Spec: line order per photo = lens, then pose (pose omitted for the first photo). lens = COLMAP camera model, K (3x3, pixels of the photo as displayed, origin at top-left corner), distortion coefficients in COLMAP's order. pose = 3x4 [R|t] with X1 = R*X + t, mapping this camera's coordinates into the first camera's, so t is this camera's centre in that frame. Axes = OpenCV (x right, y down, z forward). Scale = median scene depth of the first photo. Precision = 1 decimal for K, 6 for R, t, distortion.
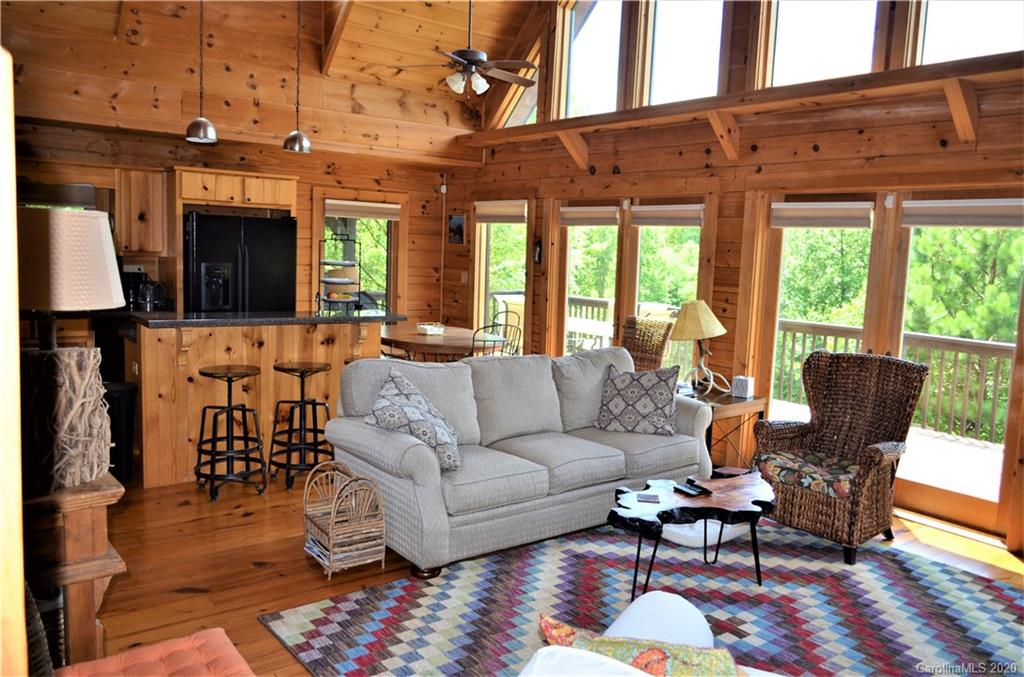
lens RADIAL K [[788.8, 0, 516.2], [0, 788.8, 335.8], [0, 0, 1]] dist [-0.023649, 0.010725]
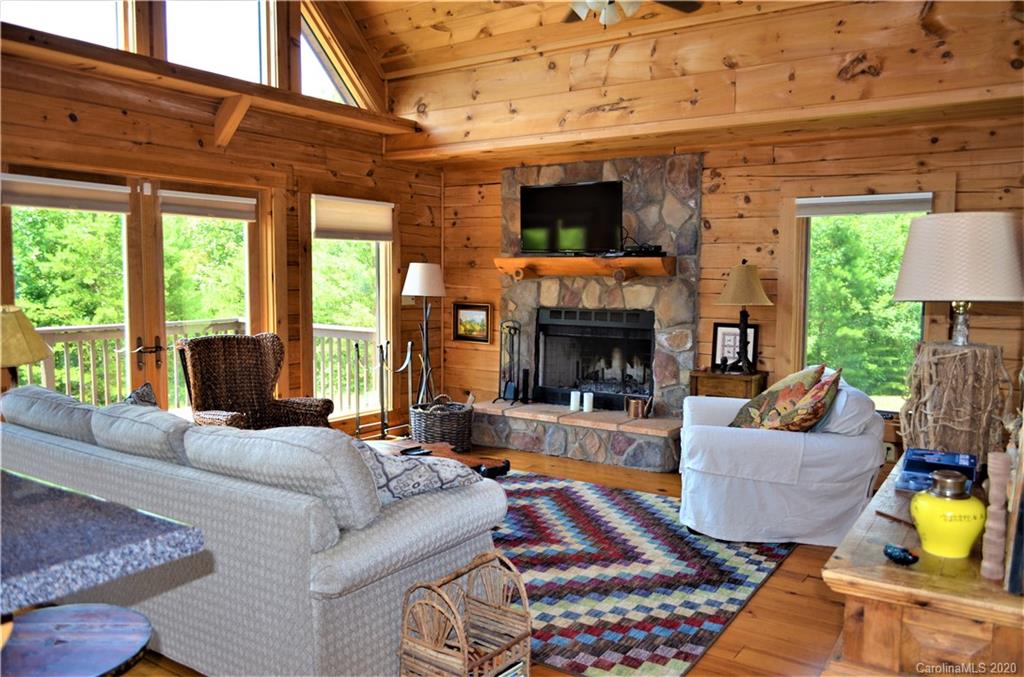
lens RADIAL K [[788.8, 0, 515.7], [0, 788.8, 343.0], [0, 0, 1]] dist [-0.023649, 0.010725]
pose [[-0.309771, -0.130246, 0.941848, -0.720000], [0.079796, 0.983517, 0.162253, -0.110796], [-0.947457, 0.125417, -0.294272, 0.958635]]
